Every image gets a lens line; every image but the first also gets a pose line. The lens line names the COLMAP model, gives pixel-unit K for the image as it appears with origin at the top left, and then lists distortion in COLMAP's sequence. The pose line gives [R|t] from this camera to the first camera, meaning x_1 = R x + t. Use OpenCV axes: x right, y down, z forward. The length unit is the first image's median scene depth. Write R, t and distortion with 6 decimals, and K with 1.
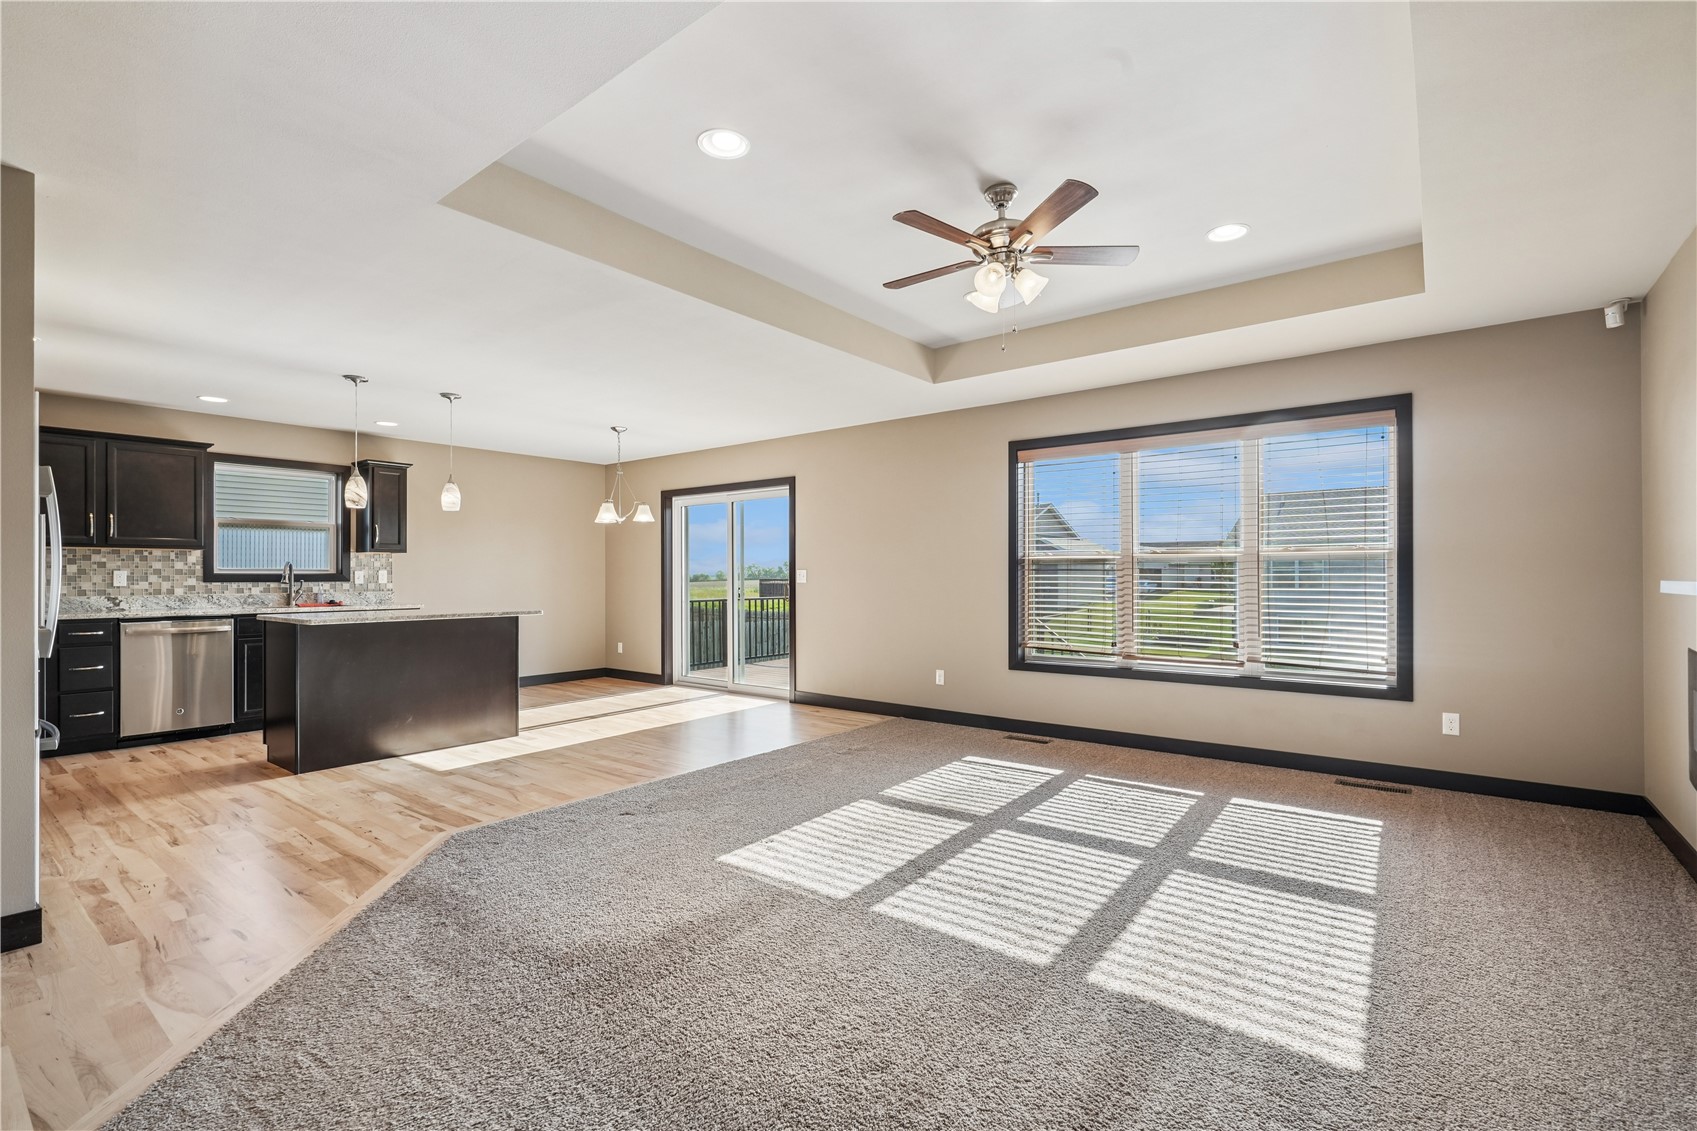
lens RADIAL K [[760.9, 0, 852.3], [0, 760.9, 578.3], [0, 0, 1]] dist [0.000388, 0.000776]
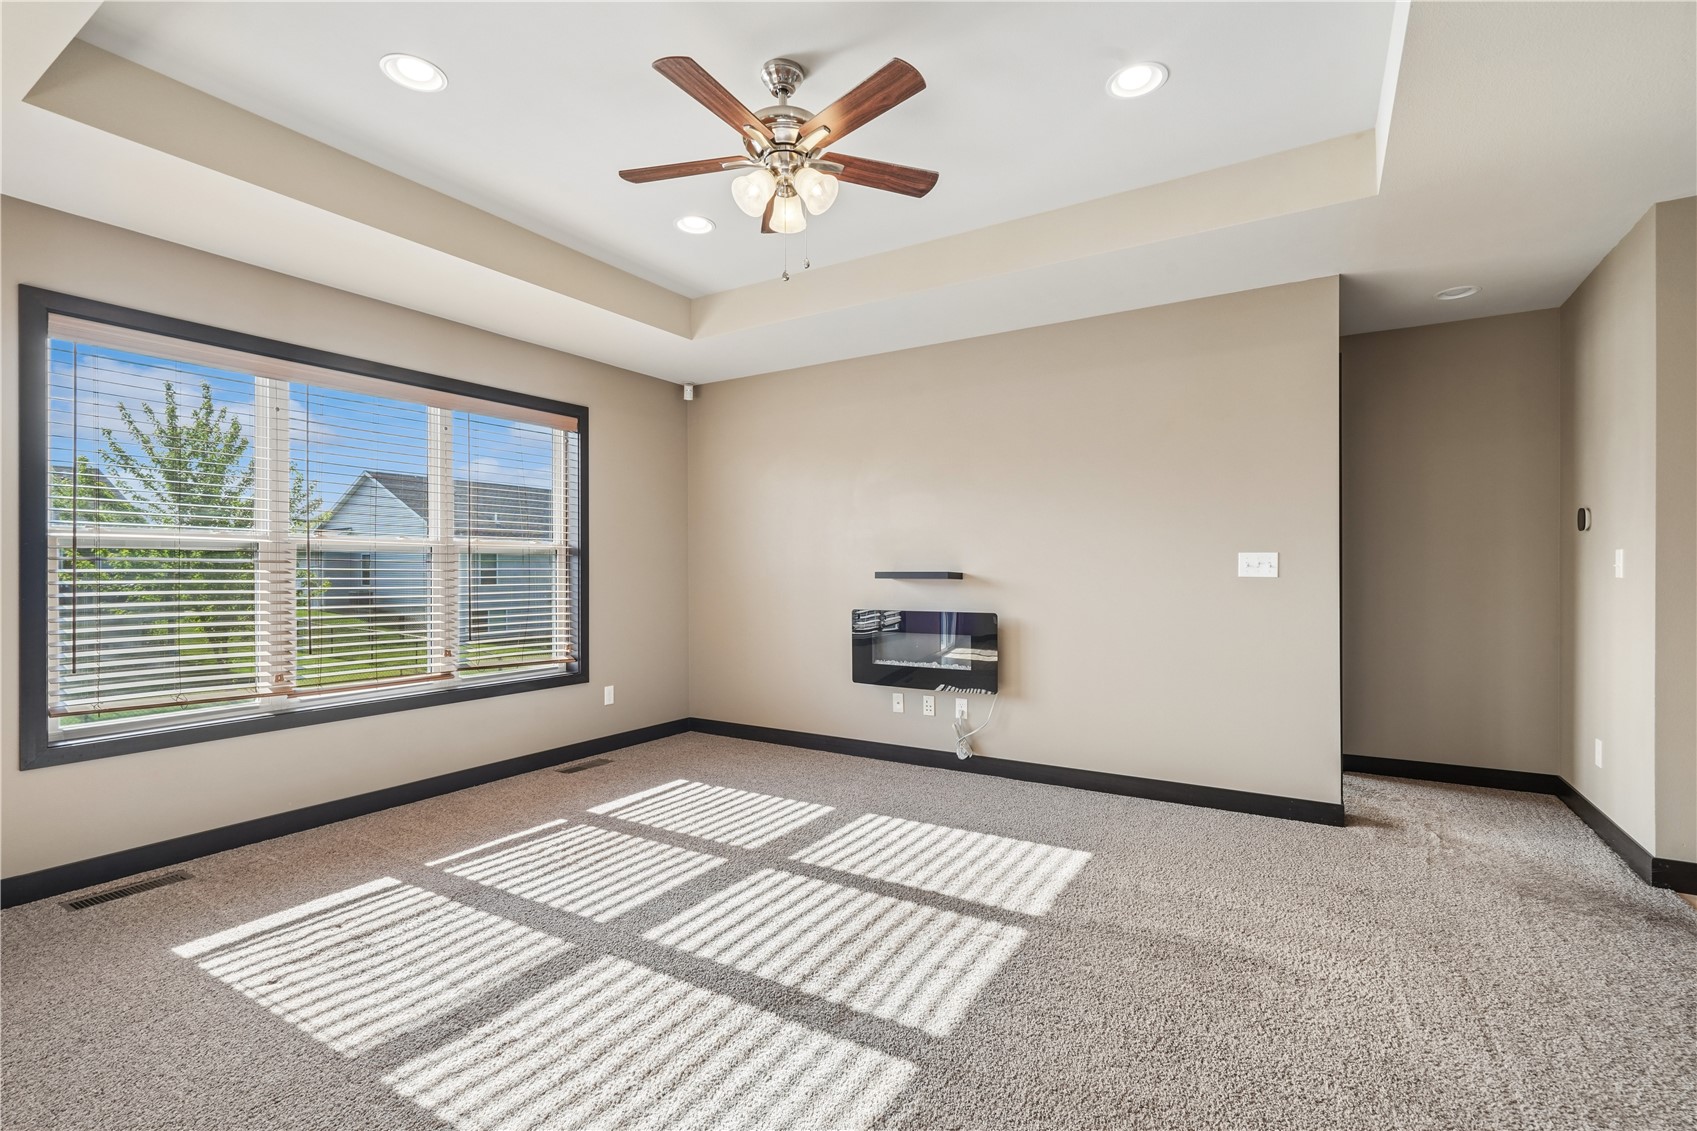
lens RADIAL K [[760.9, 0, 852.3], [0, 760.9, 578.3], [0, 0, 1]] dist [0.000388, 0.000776]
pose [[-0.104805, -0.008597, 0.994456, -0.466107], [0.005350, 0.999943, 0.009208, 0.000236], [-0.994478, 0.006285, -0.104753, 0.805497]]
